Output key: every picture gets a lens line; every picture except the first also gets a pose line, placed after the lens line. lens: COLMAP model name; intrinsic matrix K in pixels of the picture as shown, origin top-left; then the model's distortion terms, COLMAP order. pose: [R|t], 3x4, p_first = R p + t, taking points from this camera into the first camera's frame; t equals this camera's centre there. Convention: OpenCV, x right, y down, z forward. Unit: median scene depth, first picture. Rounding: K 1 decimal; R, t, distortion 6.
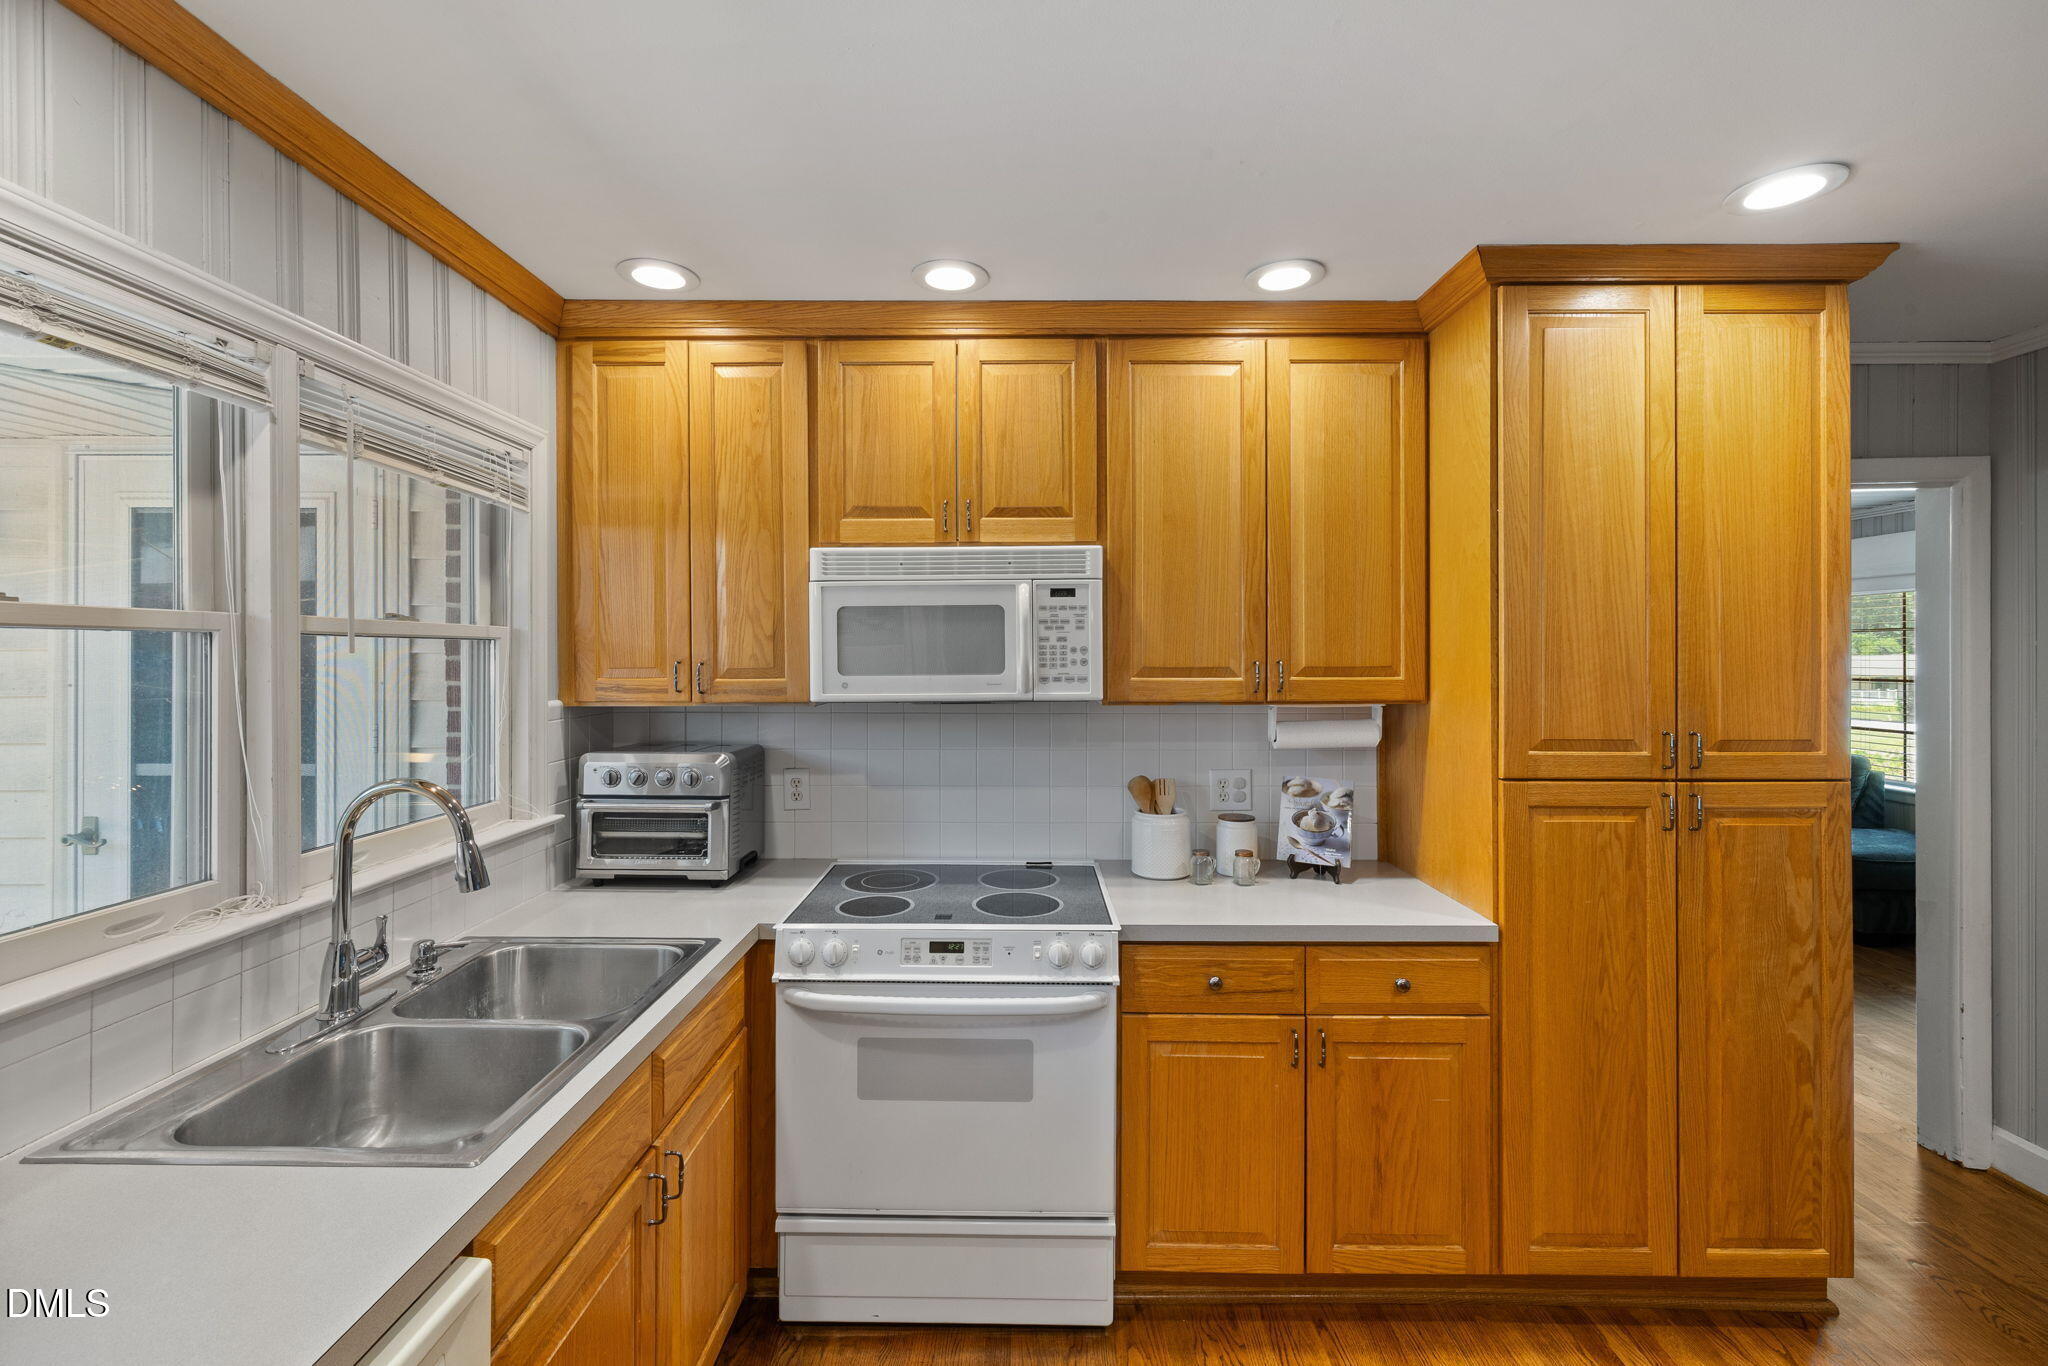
lens RADIAL K [[865.8, 0, 1017.8], [0, 865.8, 657.4], [0, 0, 1]] dist [-0.001237, -0.000297]
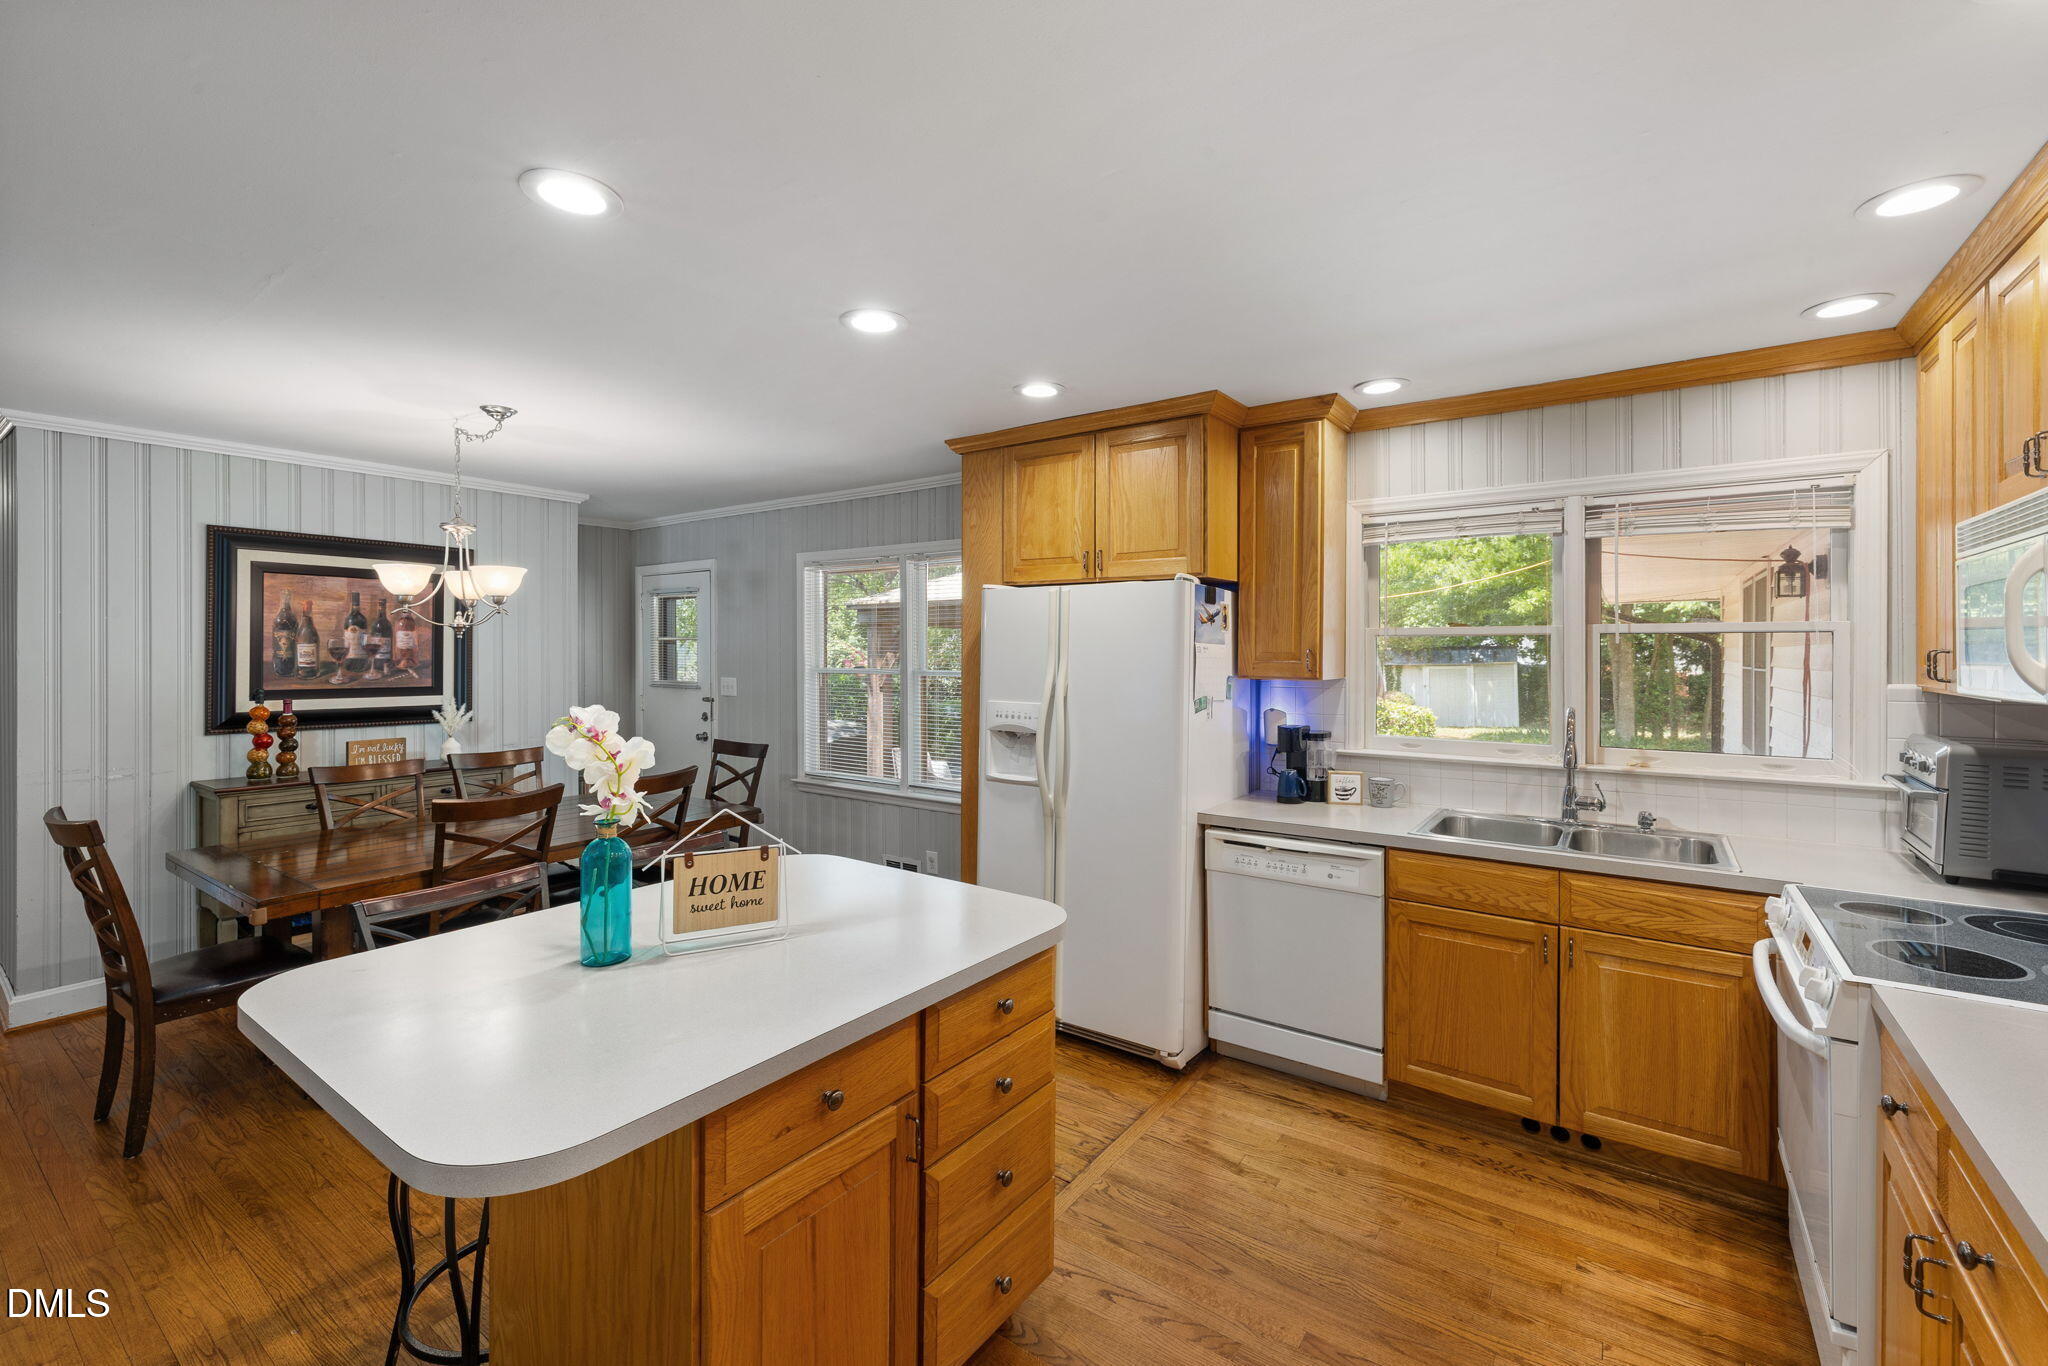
lens RADIAL K [[865.8, 0, 1019.7], [0, 865.8, 650.1], [0, 0, 1]] dist [0.000602, 0.000240]
pose [[-0.574527, 0.001479, -0.818484, 1.046401], [0.000264, 0.999999, 0.001622, 0.003698], [0.818485, 0.000716, -0.574527, 0.714733]]
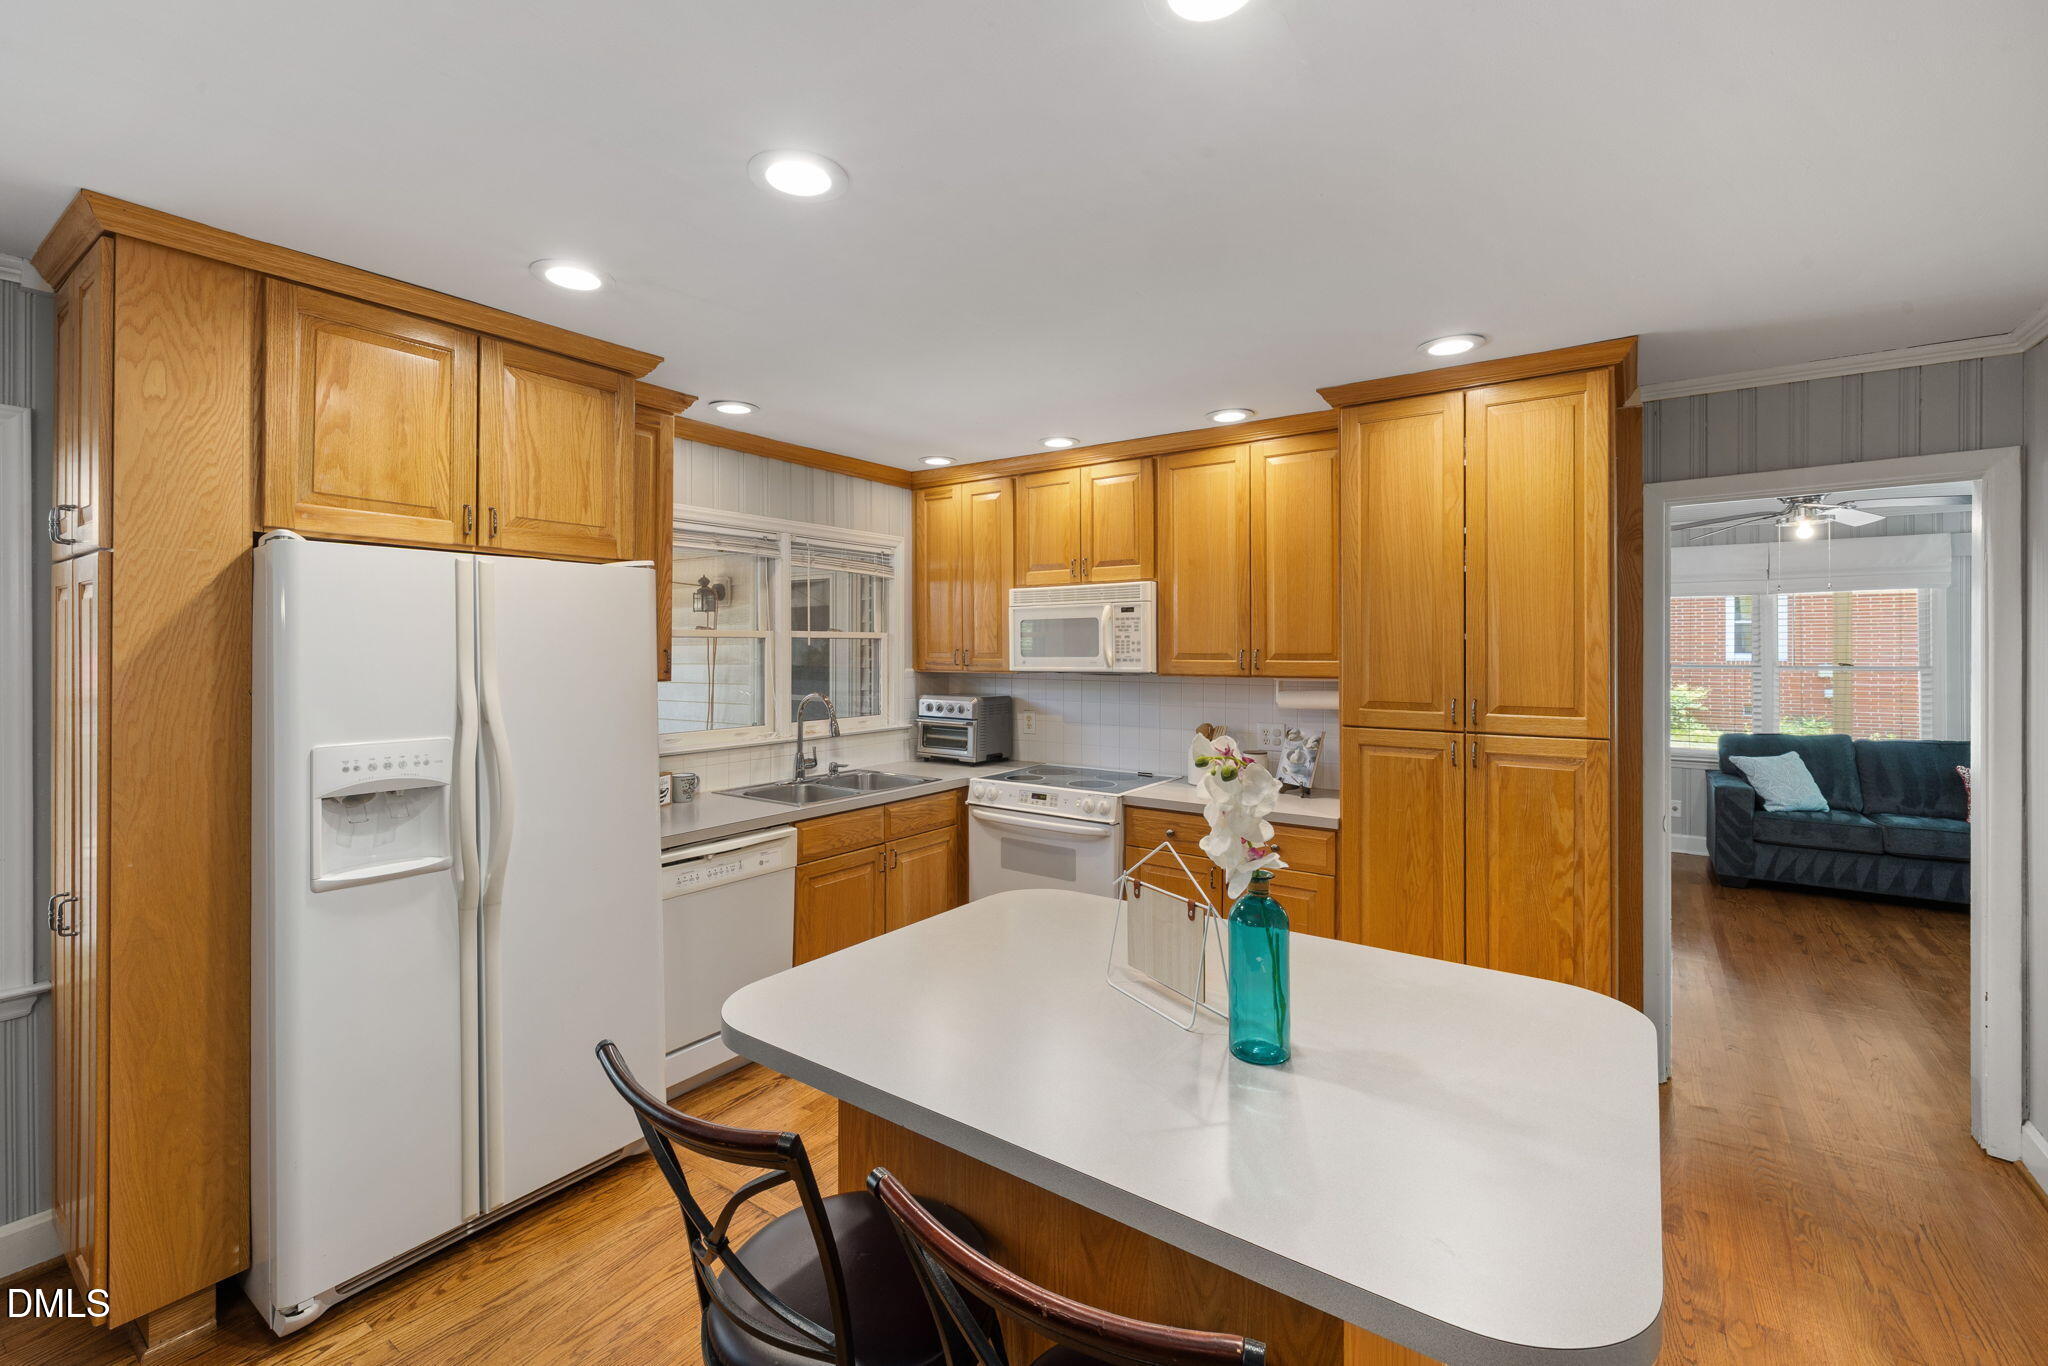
lens RADIAL K [[865.8, 0, 1019.7], [0, 865.8, 650.1], [0, 0, 1]] dist [0.000602, 0.000240]
pose [[0.824413, 0.002316, -0.565984, 0.843602], [-0.000752, 0.999995, 0.002997, 0.000254], [0.565988, -0.002045, 0.824411, -0.539056]]
